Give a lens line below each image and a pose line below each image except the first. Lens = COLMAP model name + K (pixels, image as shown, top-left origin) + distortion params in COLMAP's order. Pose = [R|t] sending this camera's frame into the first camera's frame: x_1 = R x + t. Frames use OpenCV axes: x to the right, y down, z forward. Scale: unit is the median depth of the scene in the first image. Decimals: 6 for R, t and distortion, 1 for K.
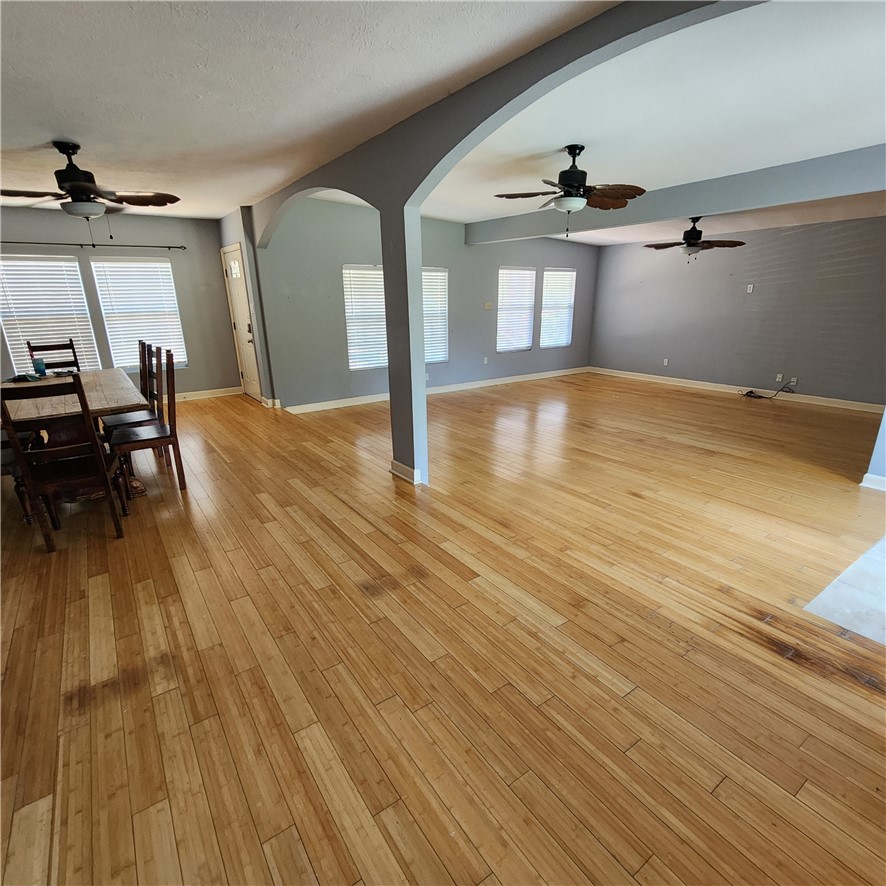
lens RADIAL K [[486.9, 0, 444.3], [0, 486.9, 459.0], [0, 0, 1]] dist [0.001792, -0.001832]
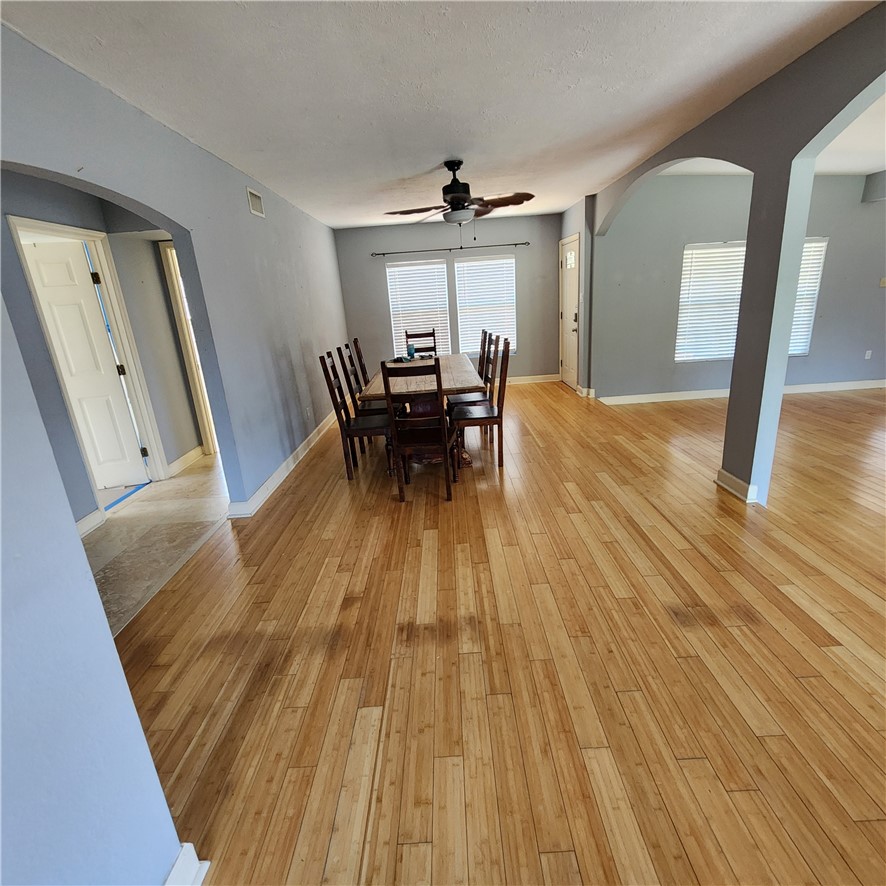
lens RADIAL K [[482.5, 0, 449.6], [0, 482.5, 458.0], [0, 0, 1]] dist [0.003125, -0.000281]
pose [[0.825260, 0.142923, -0.546368, -0.046481], [-0.131223, 0.989497, 0.060635, -0.007794], [0.549296, 0.021656, 0.835347, 0.035295]]
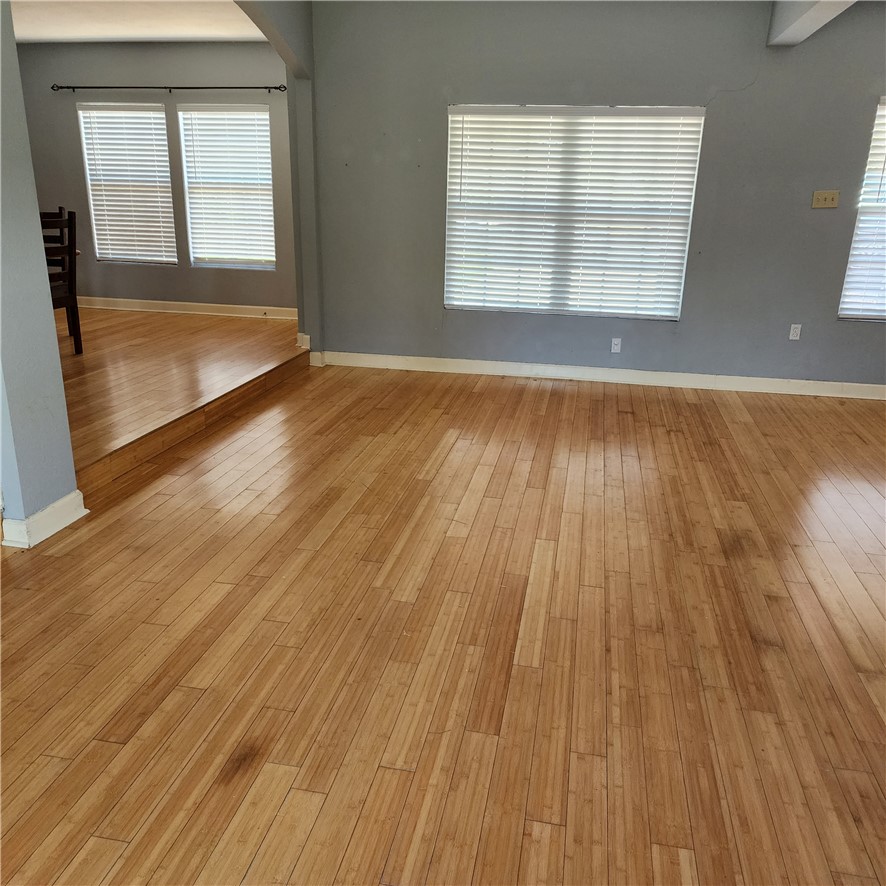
lens RADIAL K [[778.2, 0, 439.1], [0, 778.2, 457.8], [0, 0, 1]] dist [0.040431, -0.004267]
pose [[0.686473, 0.265394, -0.676994, 0.911779], [-0.258570, 0.959259, 0.113858, -0.246890], [0.679630, 0.096890, 0.727128, 0.805731]]
